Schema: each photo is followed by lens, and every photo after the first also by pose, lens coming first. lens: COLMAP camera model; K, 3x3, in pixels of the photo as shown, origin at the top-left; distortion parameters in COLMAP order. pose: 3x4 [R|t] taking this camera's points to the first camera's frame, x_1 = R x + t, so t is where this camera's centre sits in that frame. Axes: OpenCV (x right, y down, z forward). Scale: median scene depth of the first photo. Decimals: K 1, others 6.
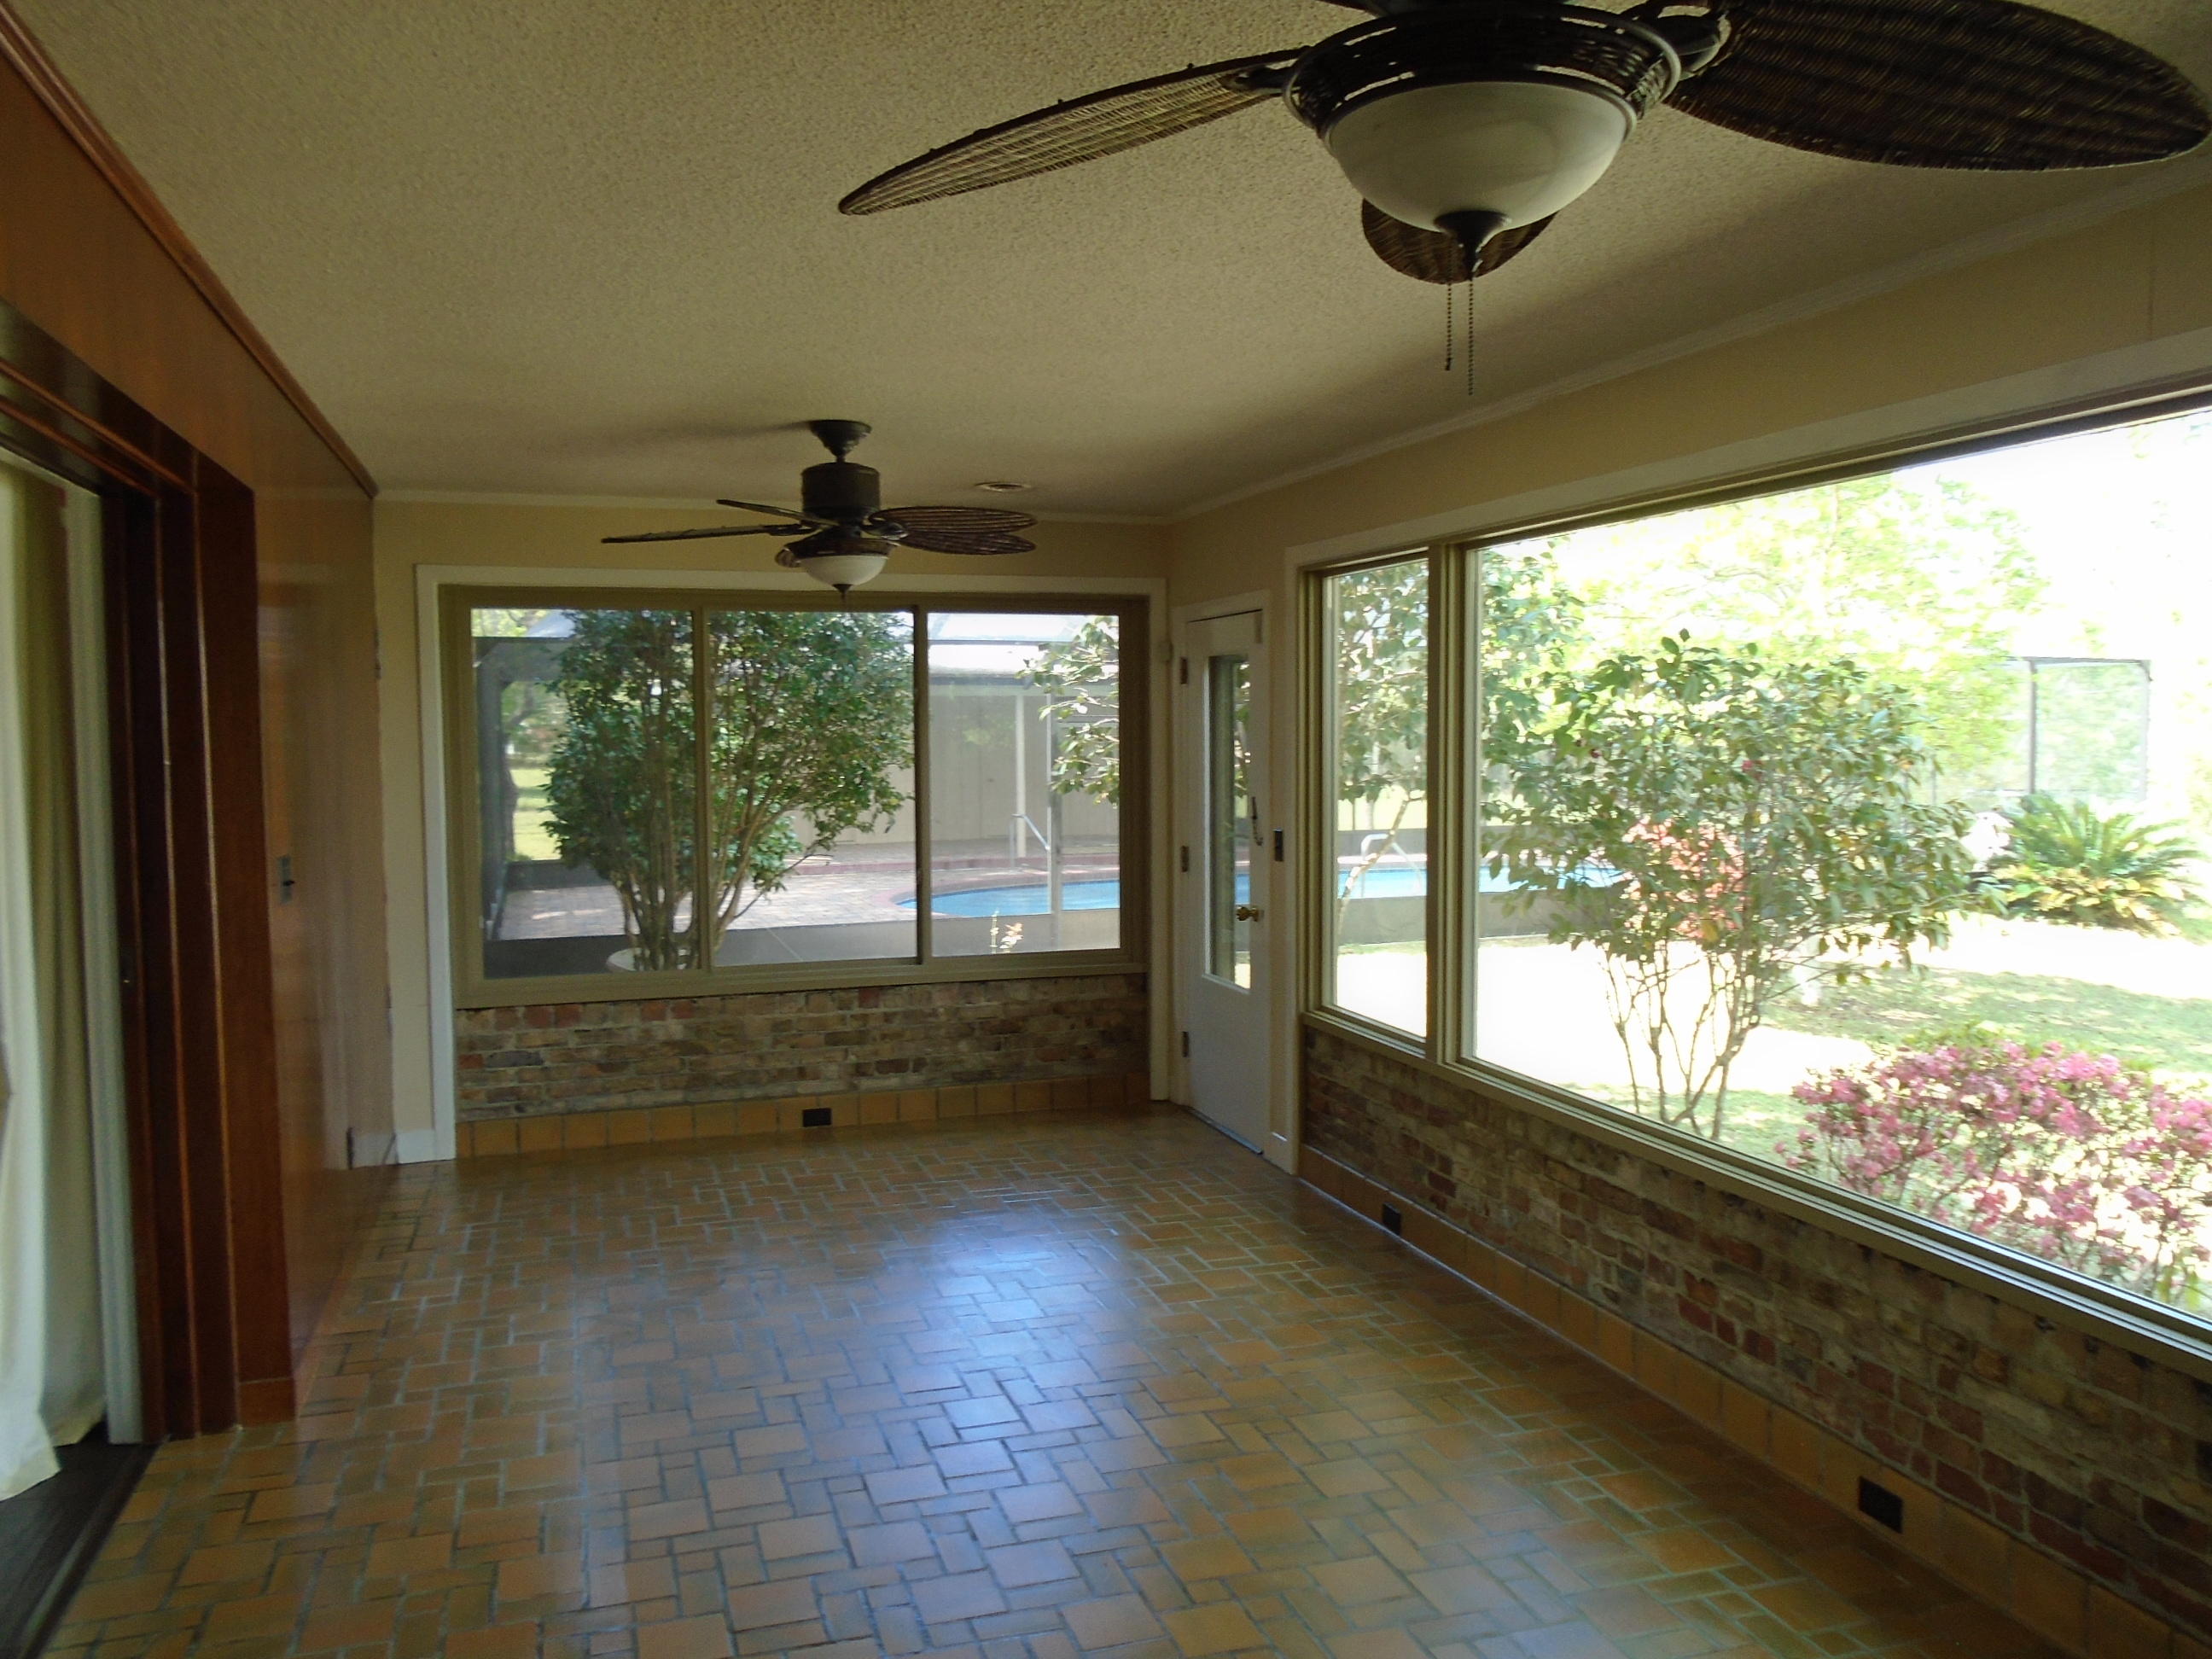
lens RADIAL K [[1684.2, 0, 1106.0], [0, 1684.2, 829.5], [0, 0, 1]] dist [-0.009992, 0.006495]
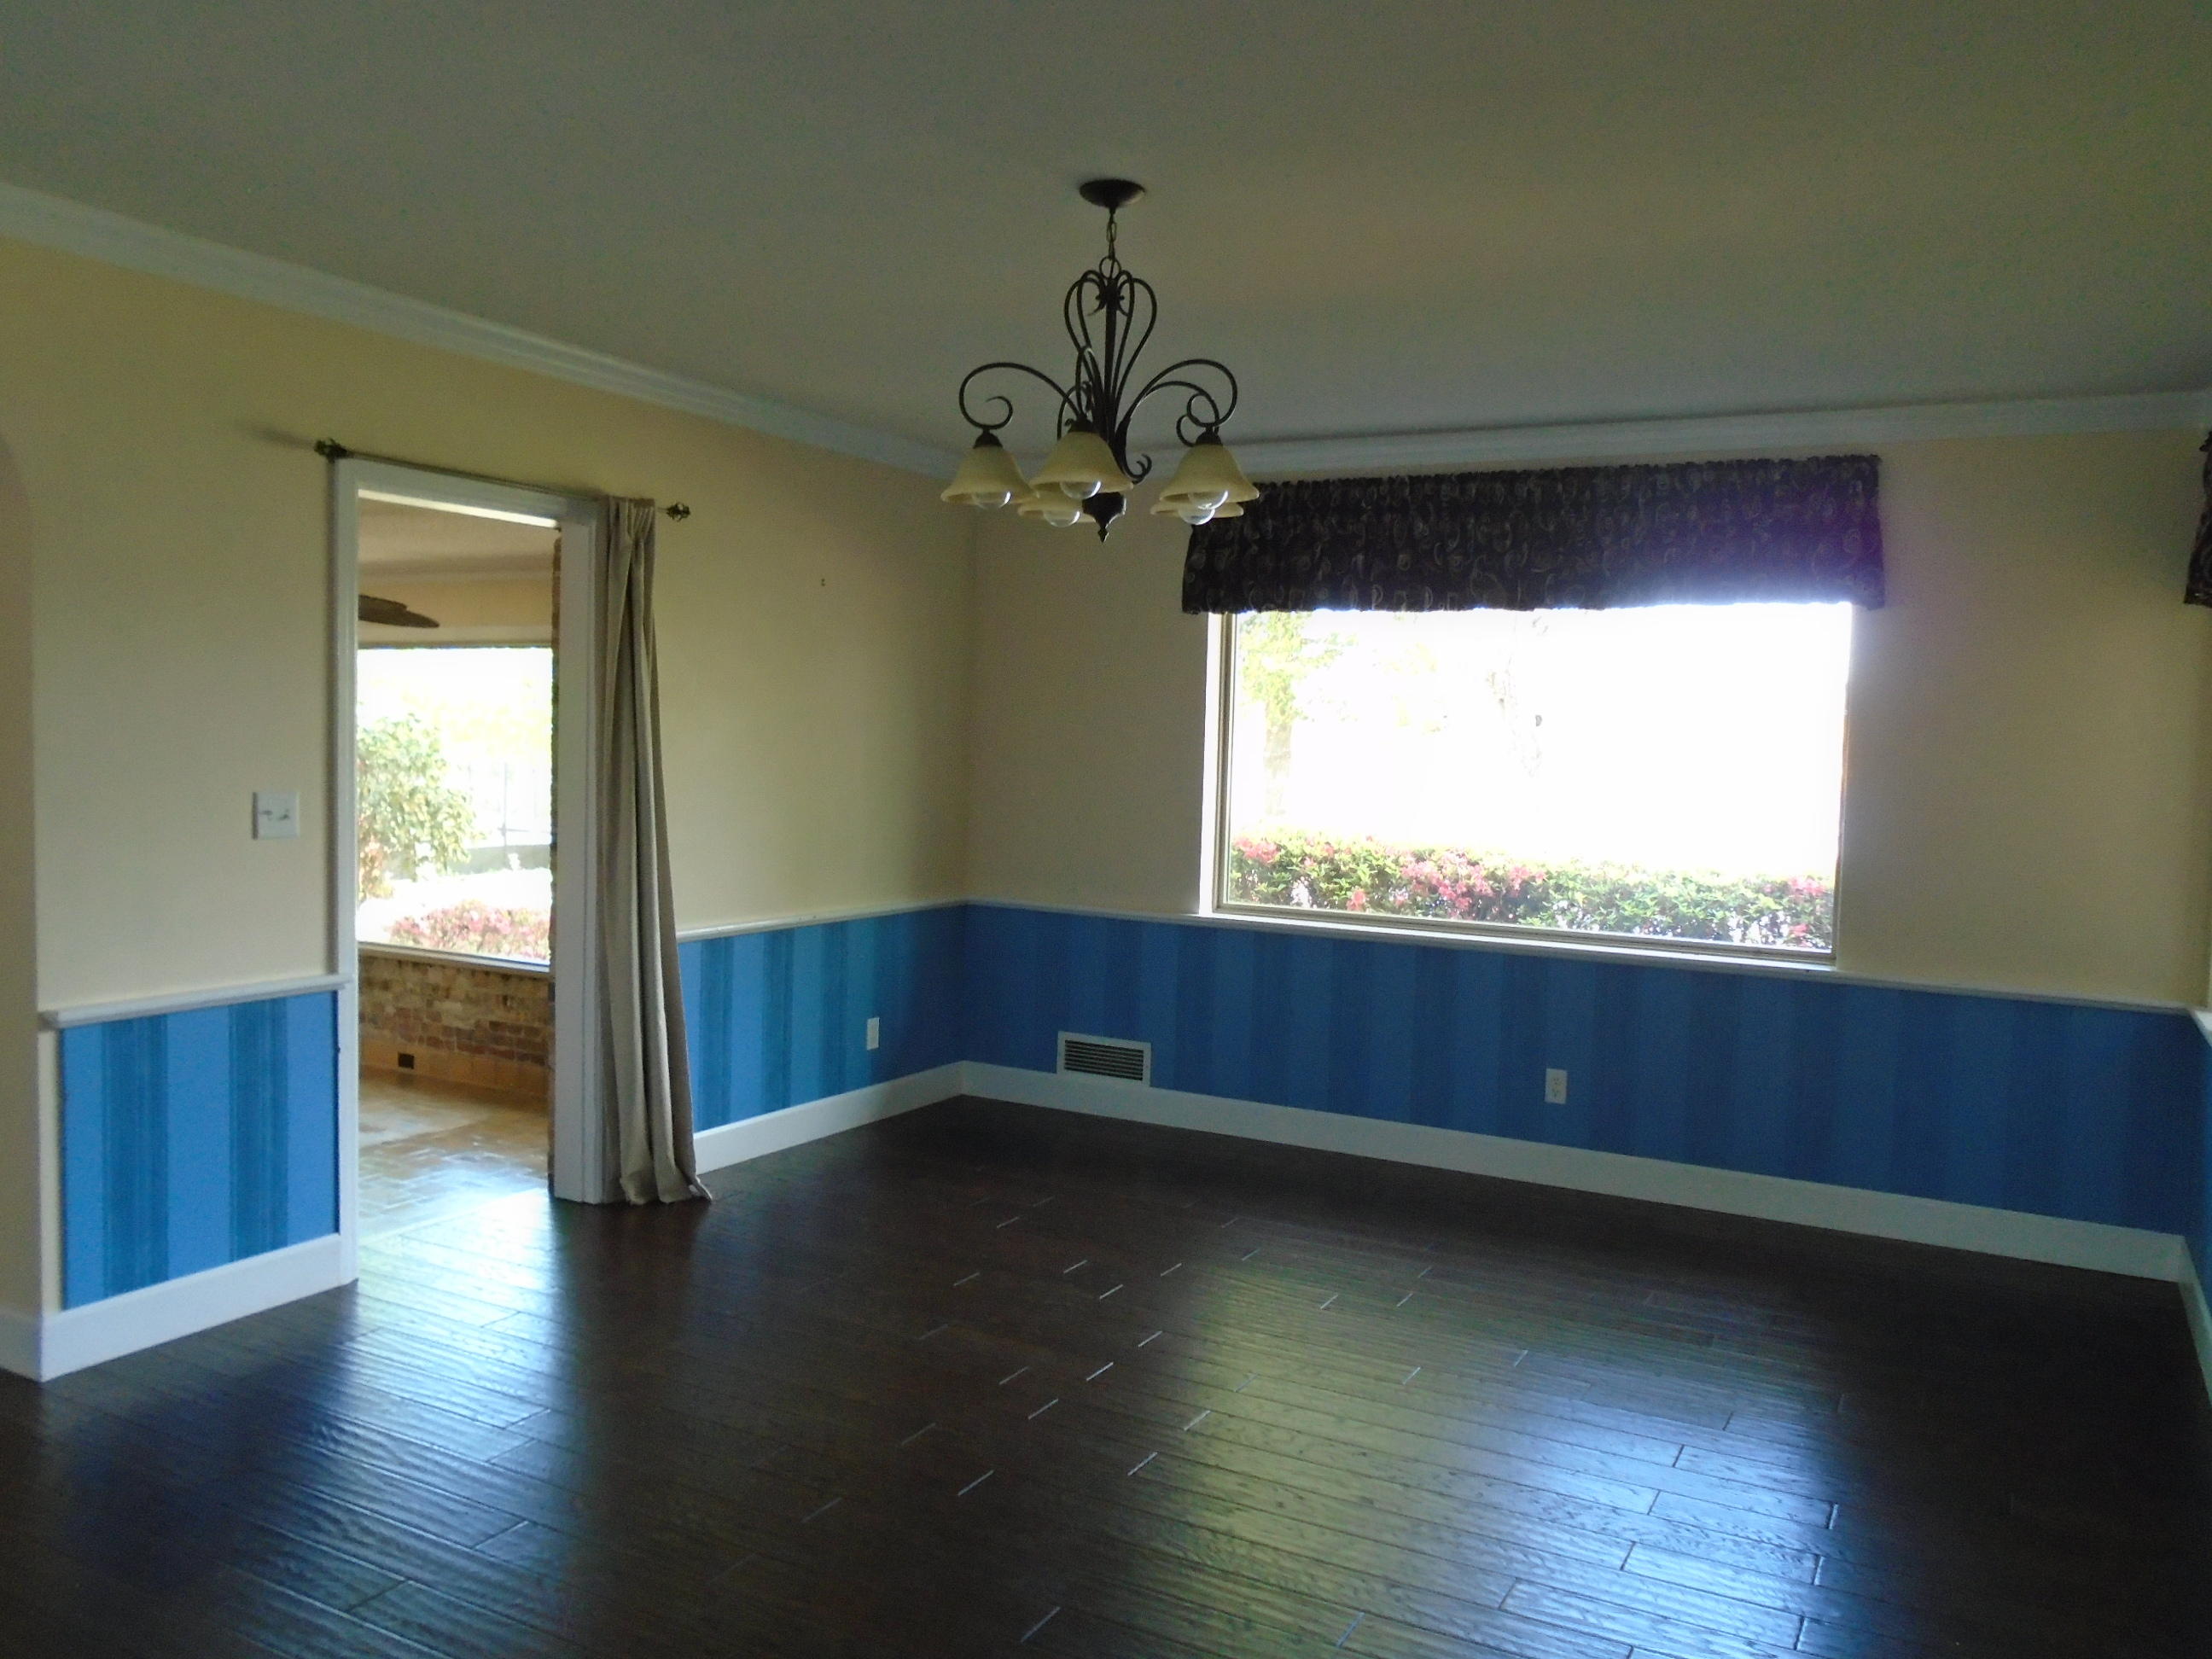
lens RADIAL K [[1684.2, 0, 1106.0], [0, 1684.2, 829.5], [0, 0, 1]] dist [-0.009992, 0.006495]
pose [[0.726905, -0.012723, 0.686620, -0.516077], [0.013453, 0.999900, 0.004286, 0.061664], [-0.686606, 0.006122, 0.727004, -1.597755]]
